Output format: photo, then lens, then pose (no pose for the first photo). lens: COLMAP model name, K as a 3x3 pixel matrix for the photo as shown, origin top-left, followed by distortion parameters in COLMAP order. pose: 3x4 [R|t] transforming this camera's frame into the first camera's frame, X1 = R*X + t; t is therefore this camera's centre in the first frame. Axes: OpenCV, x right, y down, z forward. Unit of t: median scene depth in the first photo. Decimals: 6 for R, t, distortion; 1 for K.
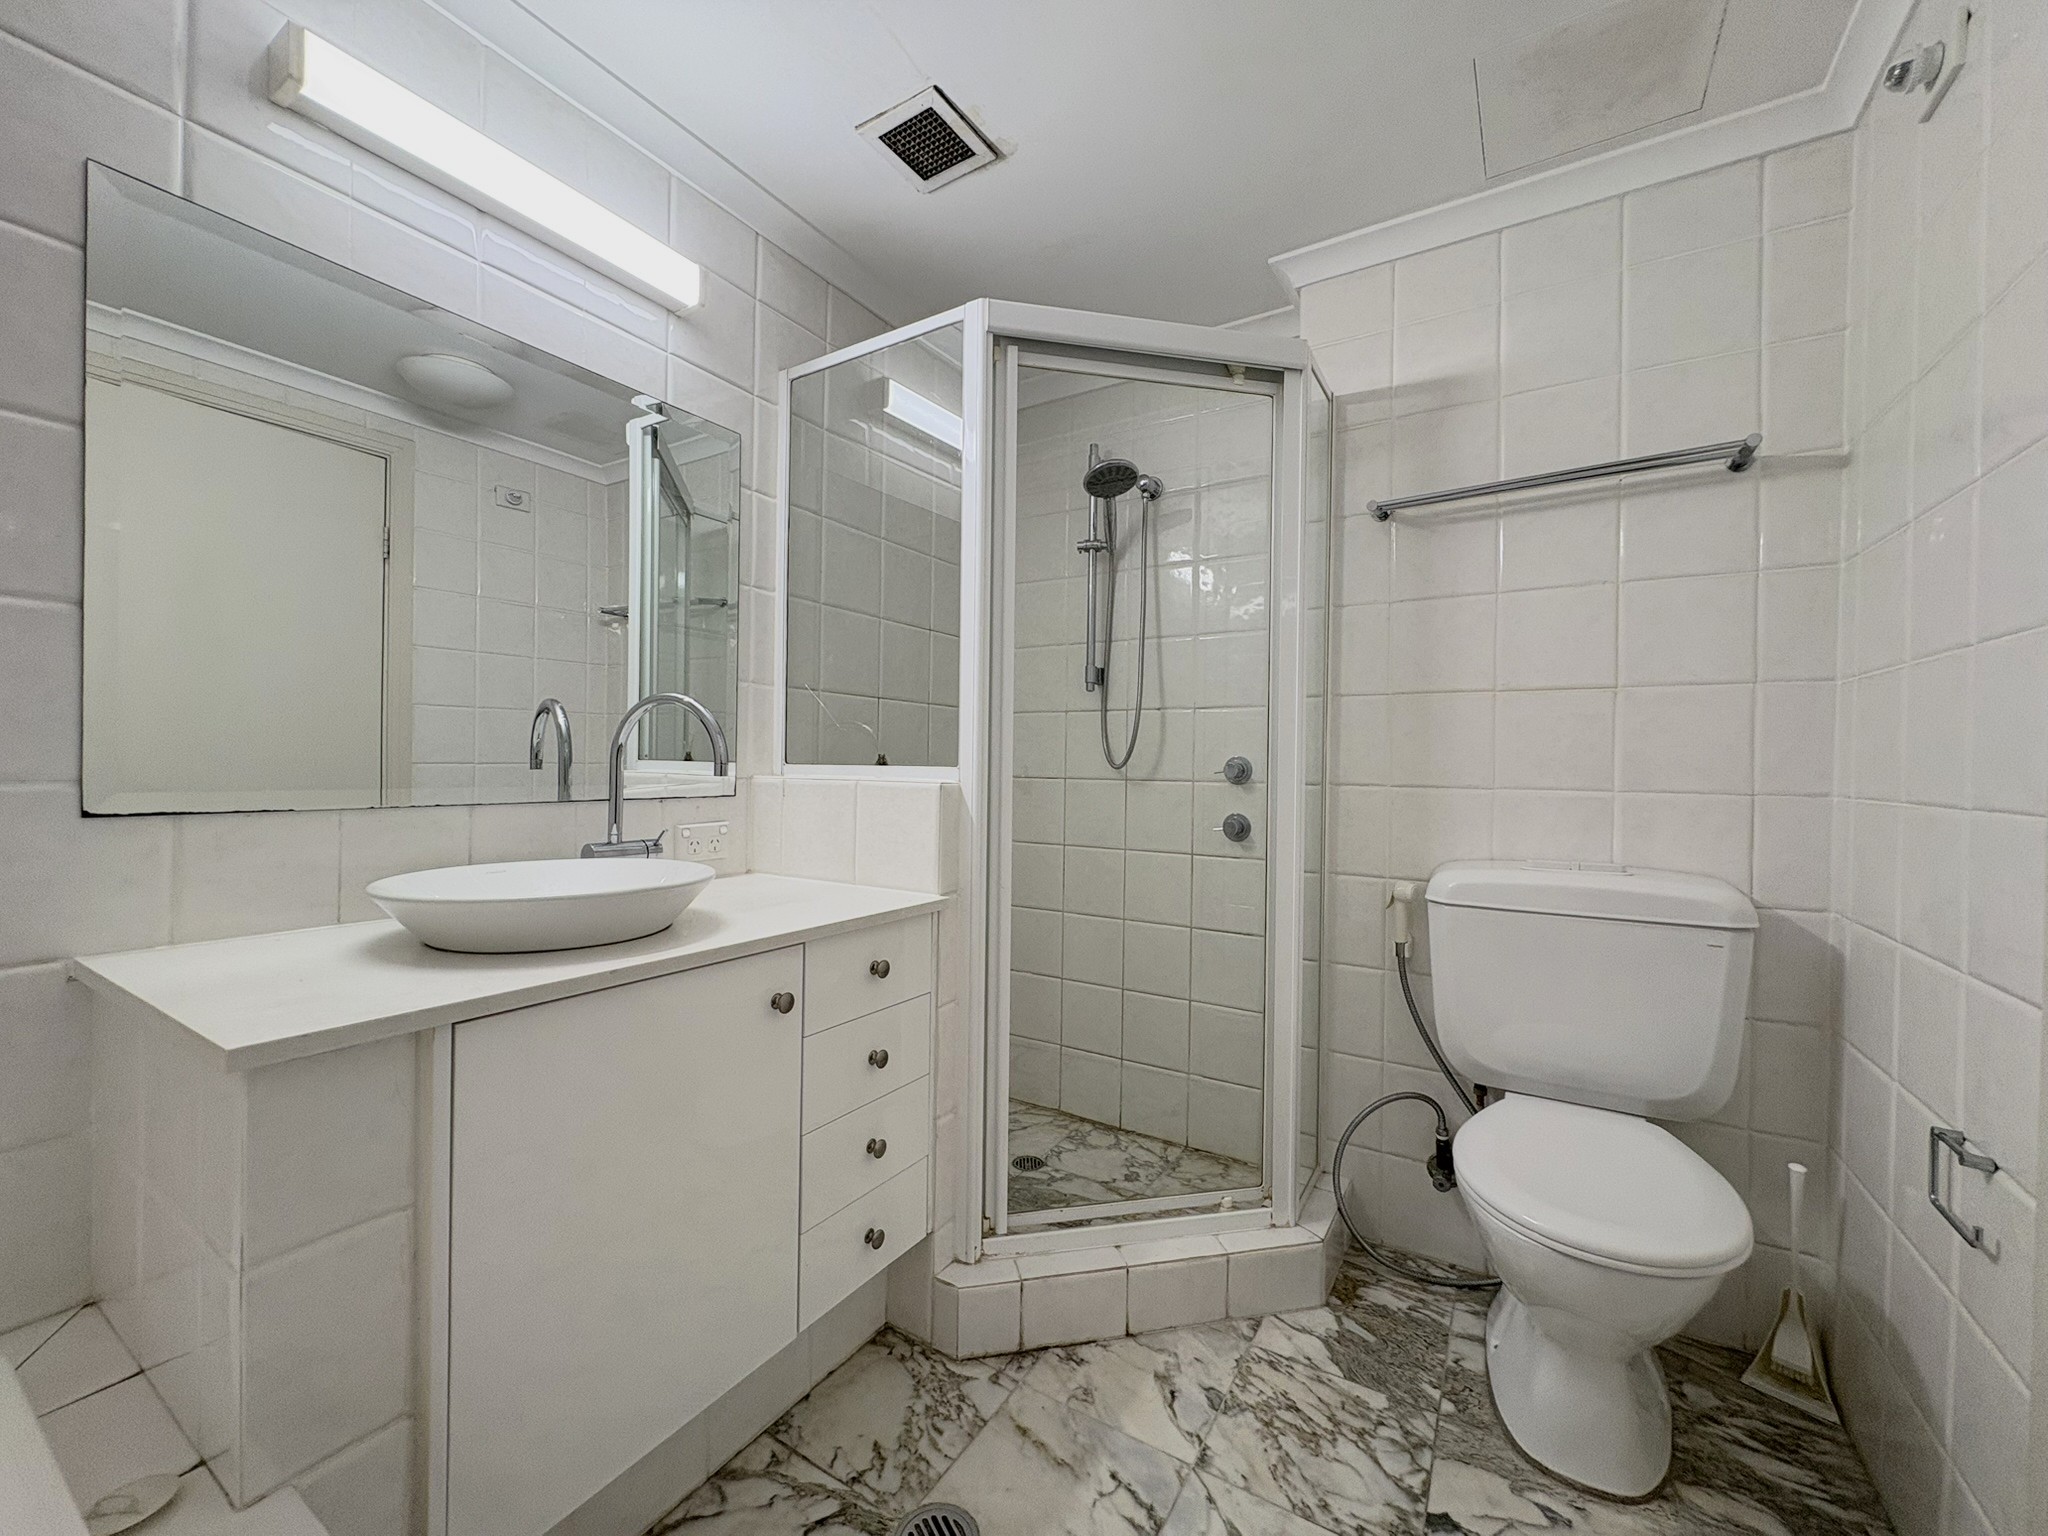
lens RADIAL K [[816.4, 0, 1024.0], [0, 816.4, 768.0], [0, 0, 1]] dist [0.001262, 0.000066]
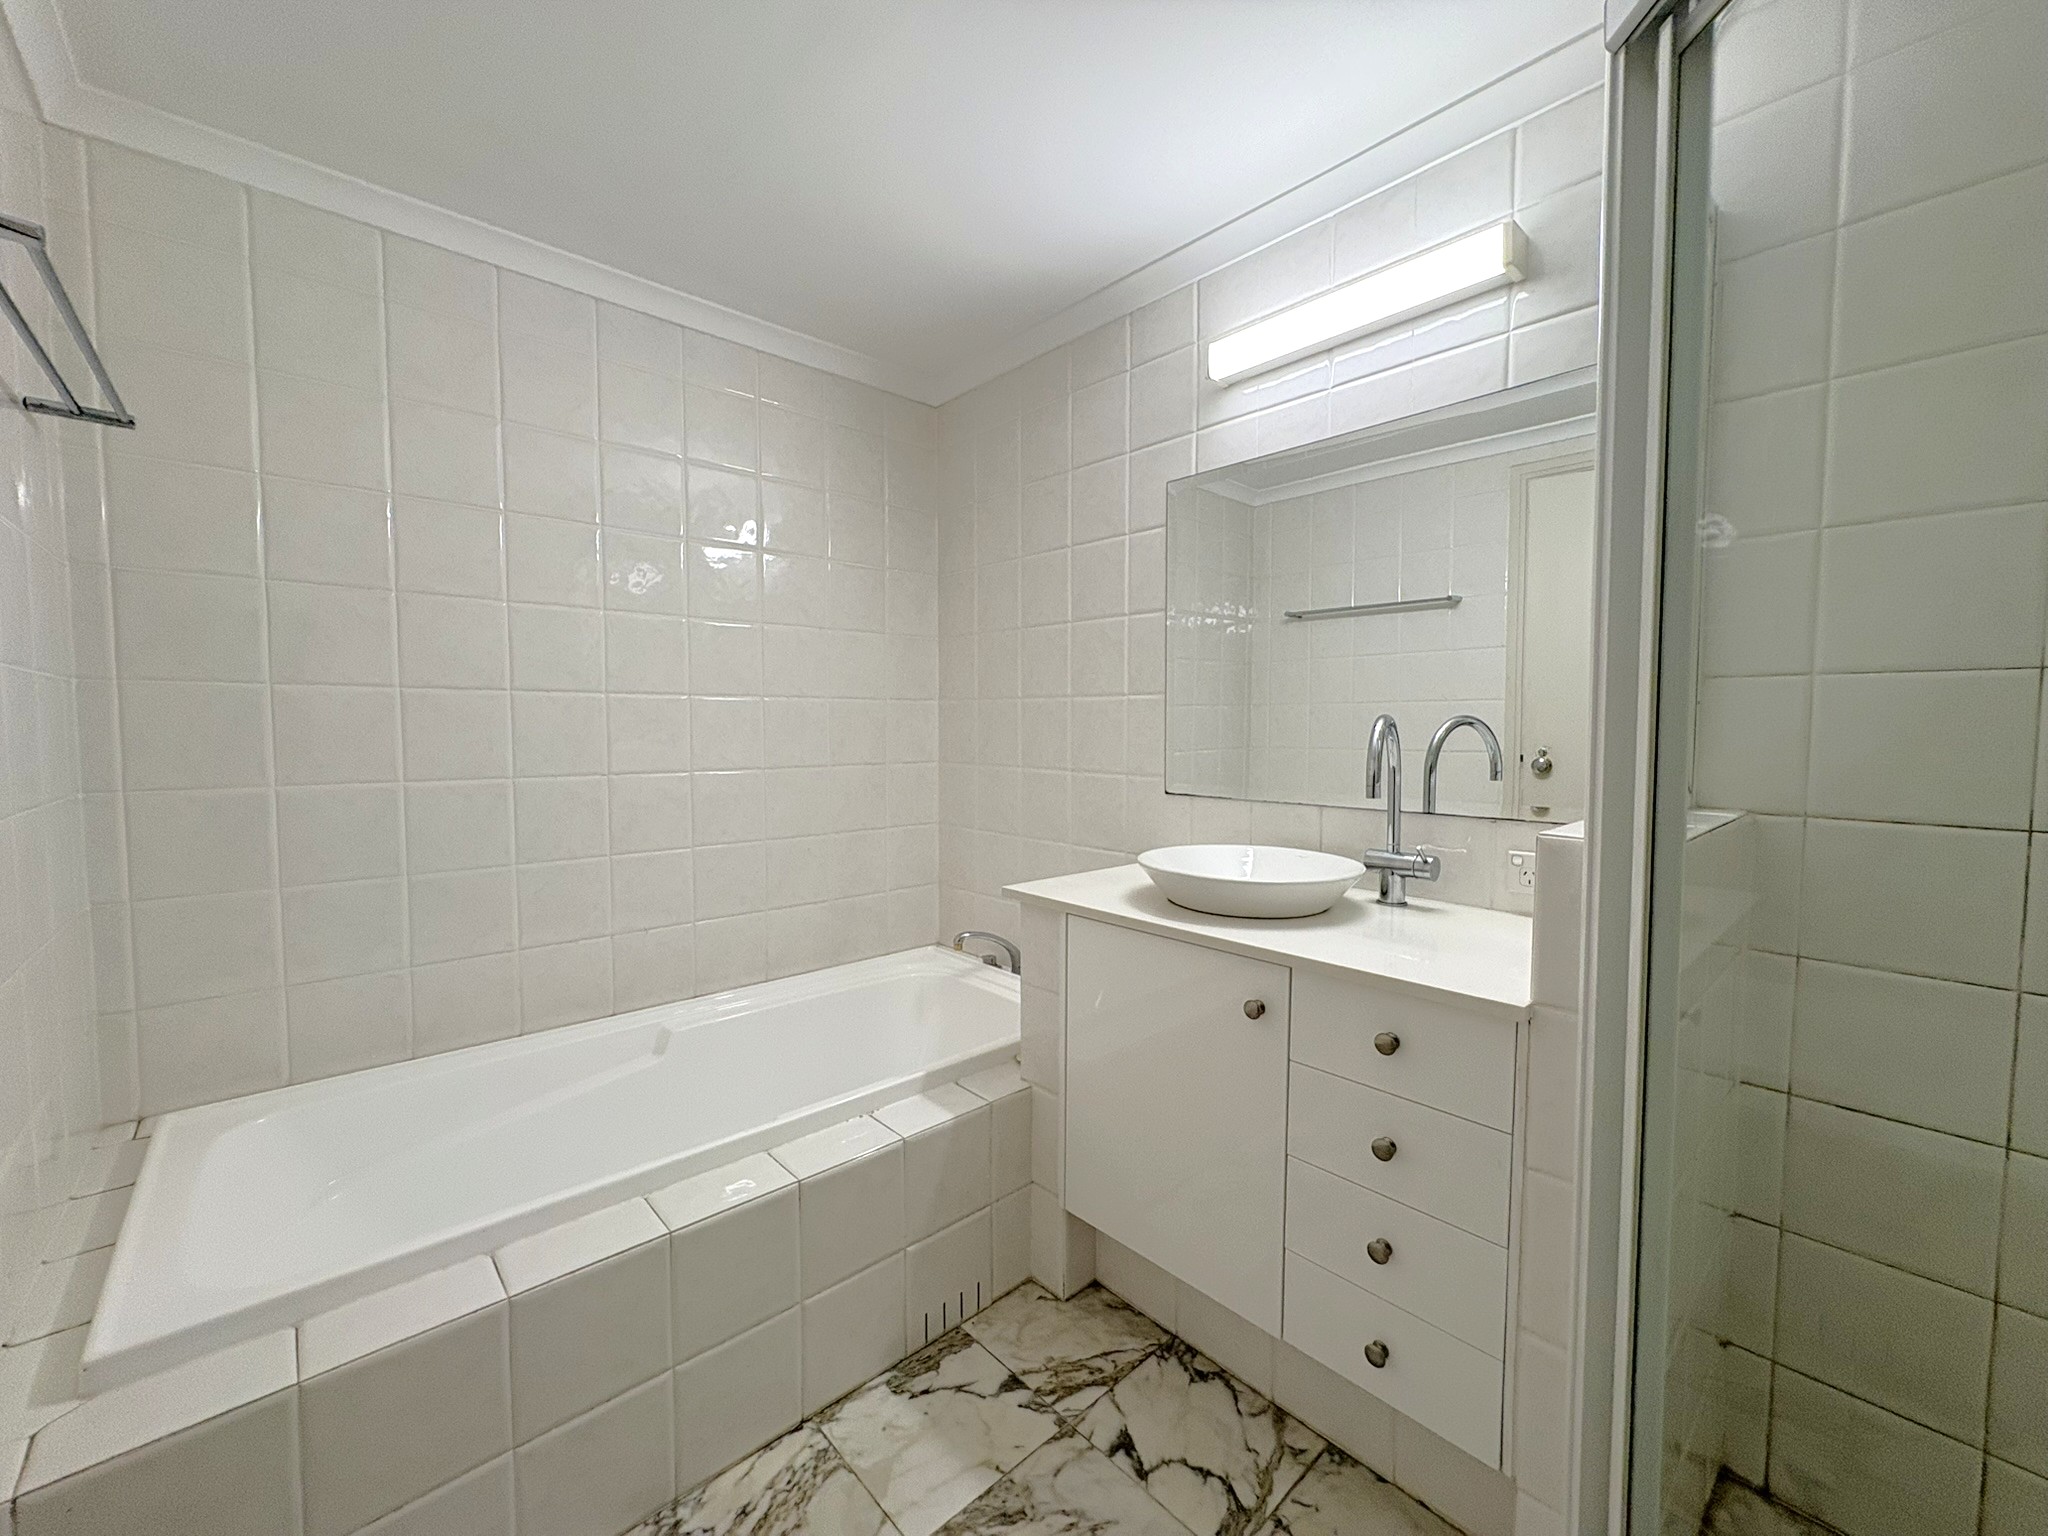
lens RADIAL K [[816.4, 0, 1024.0], [0, 816.4, 768.0], [0, 0, 1]] dist [0.001262, 0.000066]
pose [[-0.269998, 0.035368, -0.962211, 0.784062], [-0.008597, 0.999197, 0.039139, -0.069099], [0.962823, 0.018839, -0.269477, 0.949050]]
